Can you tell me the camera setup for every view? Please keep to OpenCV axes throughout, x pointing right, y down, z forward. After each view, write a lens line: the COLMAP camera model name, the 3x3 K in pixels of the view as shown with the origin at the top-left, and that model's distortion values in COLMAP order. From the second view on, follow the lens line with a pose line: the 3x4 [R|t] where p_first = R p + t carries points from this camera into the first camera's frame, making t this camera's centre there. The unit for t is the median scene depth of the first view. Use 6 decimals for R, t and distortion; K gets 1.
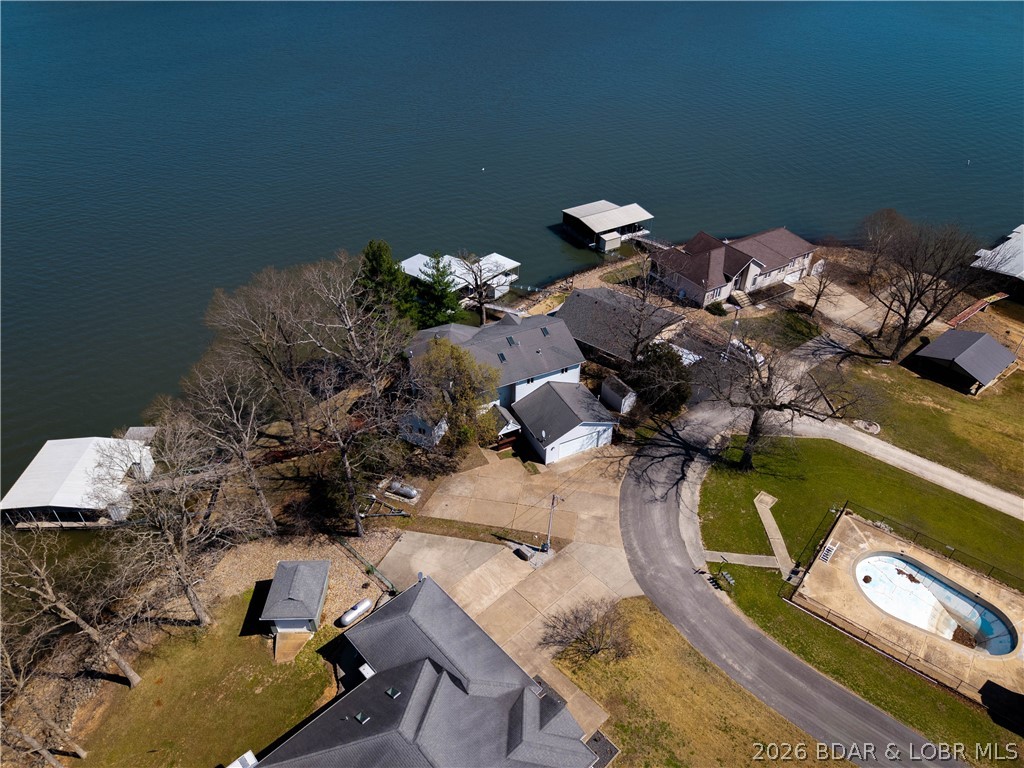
lens RADIAL K [[680.2, 0, 518.4], [0, 680.2, 387.7], [0, 0, 1]] dist [0.007227, -0.001611]
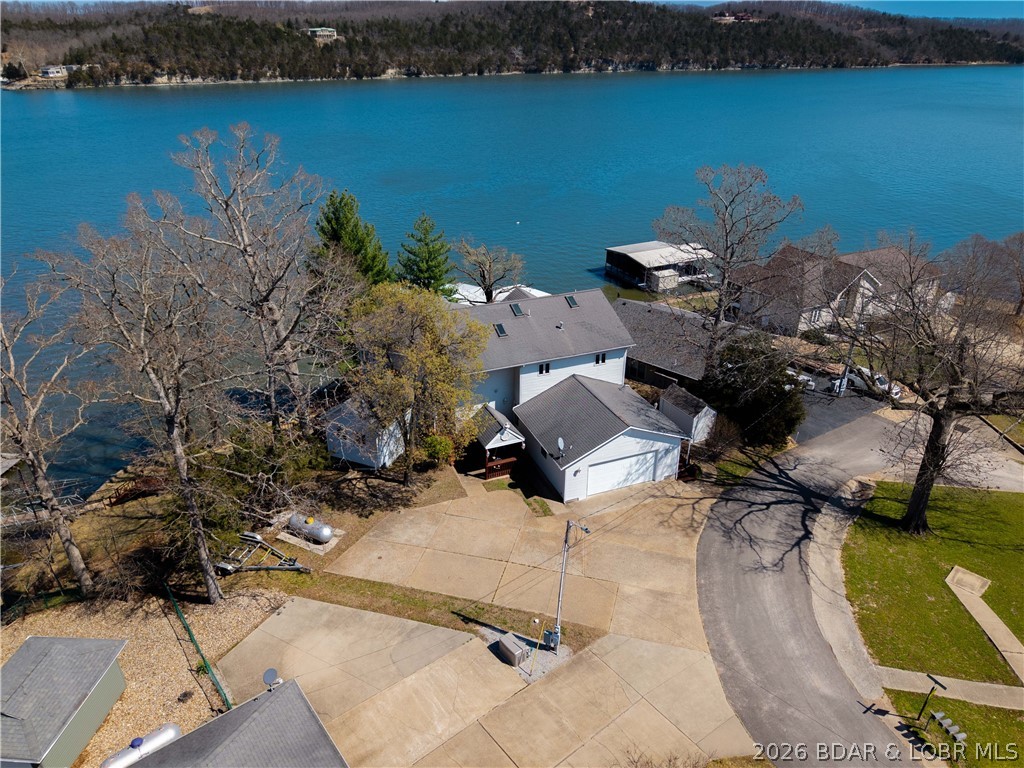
lens RADIAL K [[692.9, 0, 512.0], [0, 692.9, 384.0], [0, 0, 1]] dist [-0.034328, 0.038820]
pose [[0.996687, 0.025831, -0.077123, 0.039130], [-0.039917, 0.981526, -0.187116, 0.127772], [0.070865, 0.189575, 0.979306, 0.407257]]
